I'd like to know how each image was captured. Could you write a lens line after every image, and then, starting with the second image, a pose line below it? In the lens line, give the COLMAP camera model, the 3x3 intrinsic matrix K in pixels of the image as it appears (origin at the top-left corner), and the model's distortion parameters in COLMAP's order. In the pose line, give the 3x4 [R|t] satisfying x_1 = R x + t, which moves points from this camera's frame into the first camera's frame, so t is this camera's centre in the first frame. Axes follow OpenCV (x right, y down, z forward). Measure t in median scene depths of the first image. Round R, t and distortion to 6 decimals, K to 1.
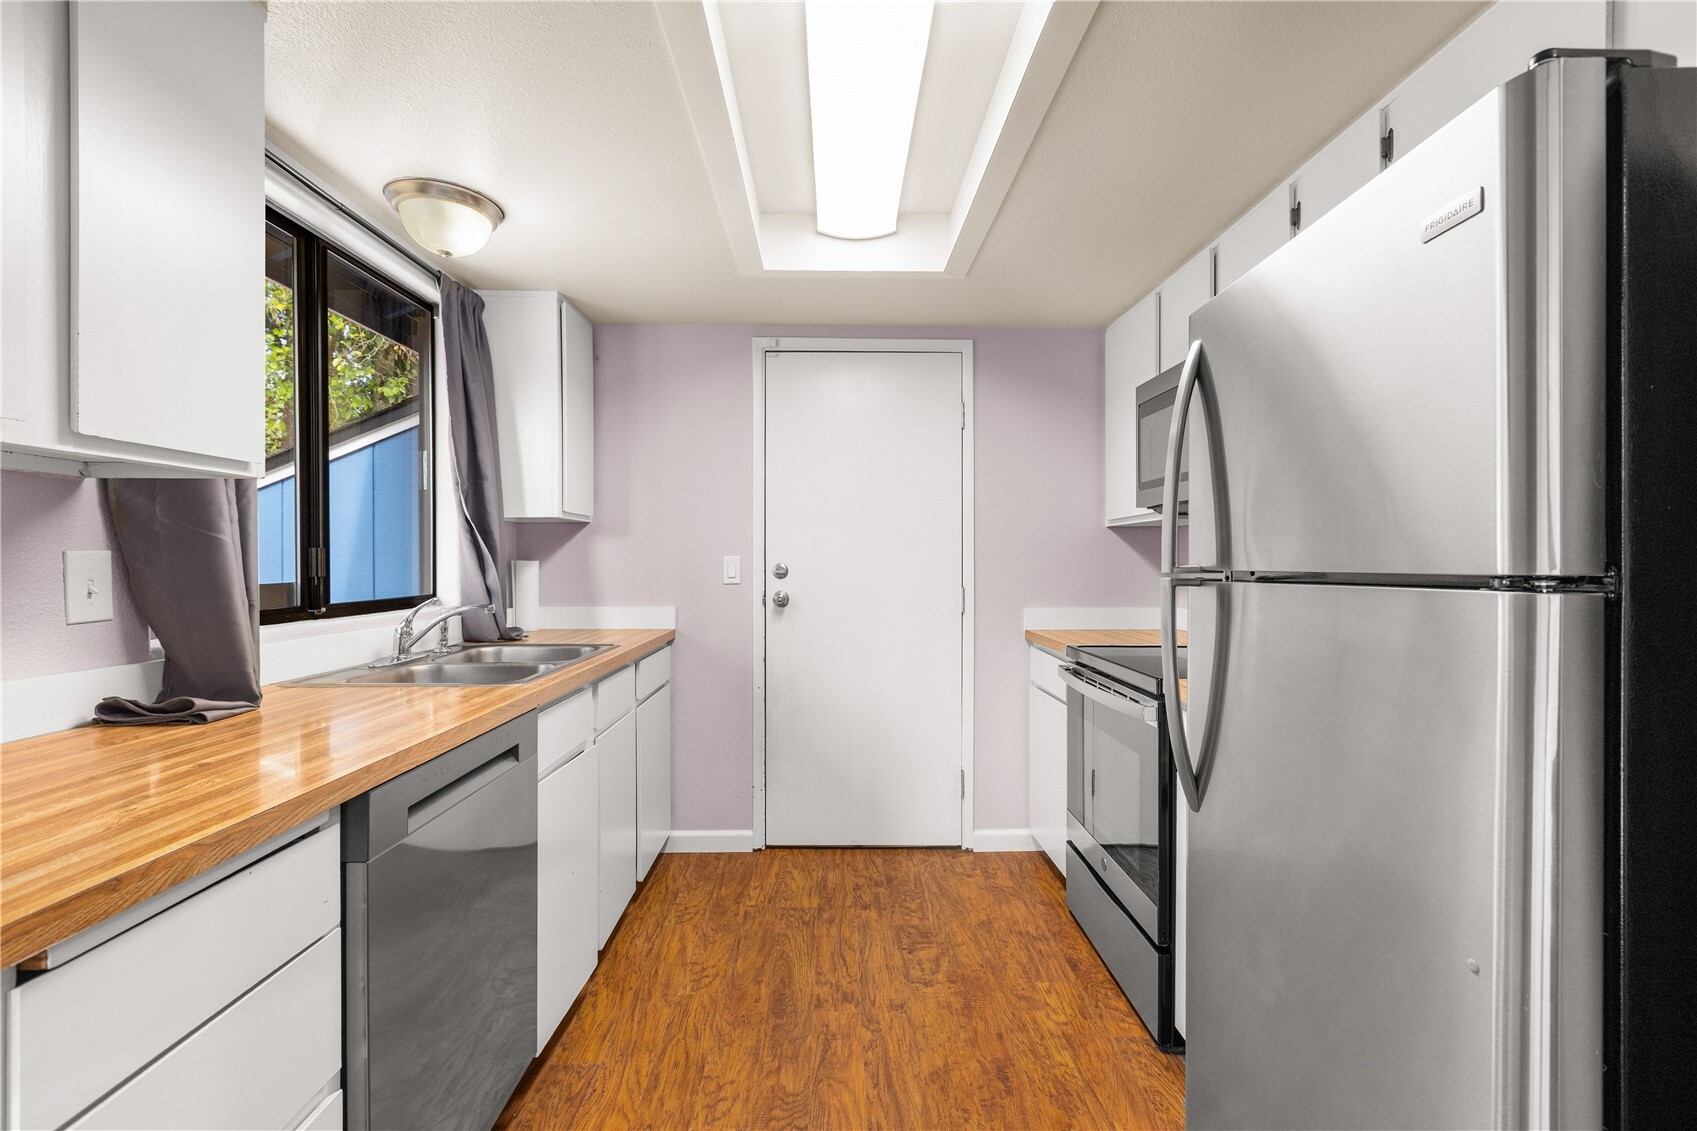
lens RADIAL K [[763.6, 0, 844.2], [0, 763.6, 563.4], [0, 0, 1]] dist [0.001279, -0.000207]
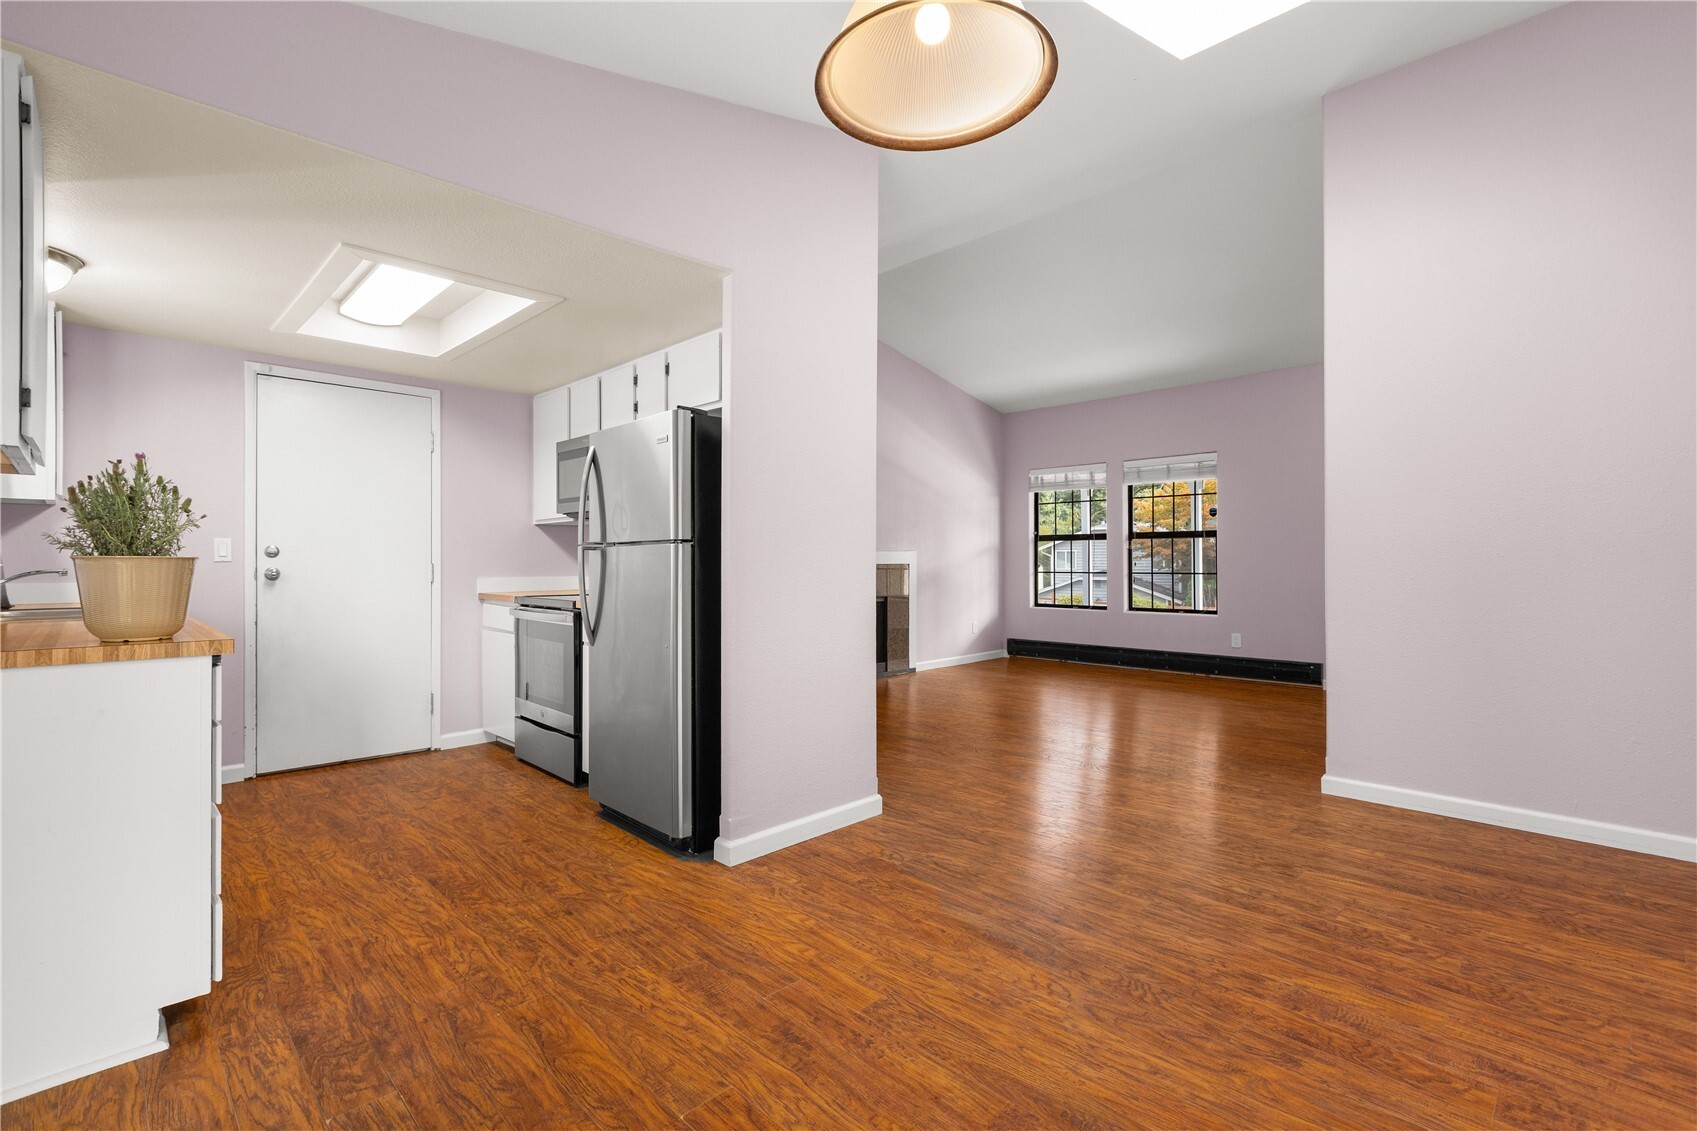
lens RADIAL K [[763.6, 0, 844.2], [0, 763.6, 563.4], [0, 0, 1]] dist [0.001279, -0.000207]
pose [[0.726504, -0.002028, 0.687160, -0.372315], [0.003496, 0.999994, -0.000745, 0.047793], [-0.687154, 0.002944, 0.726506, -0.779652]]
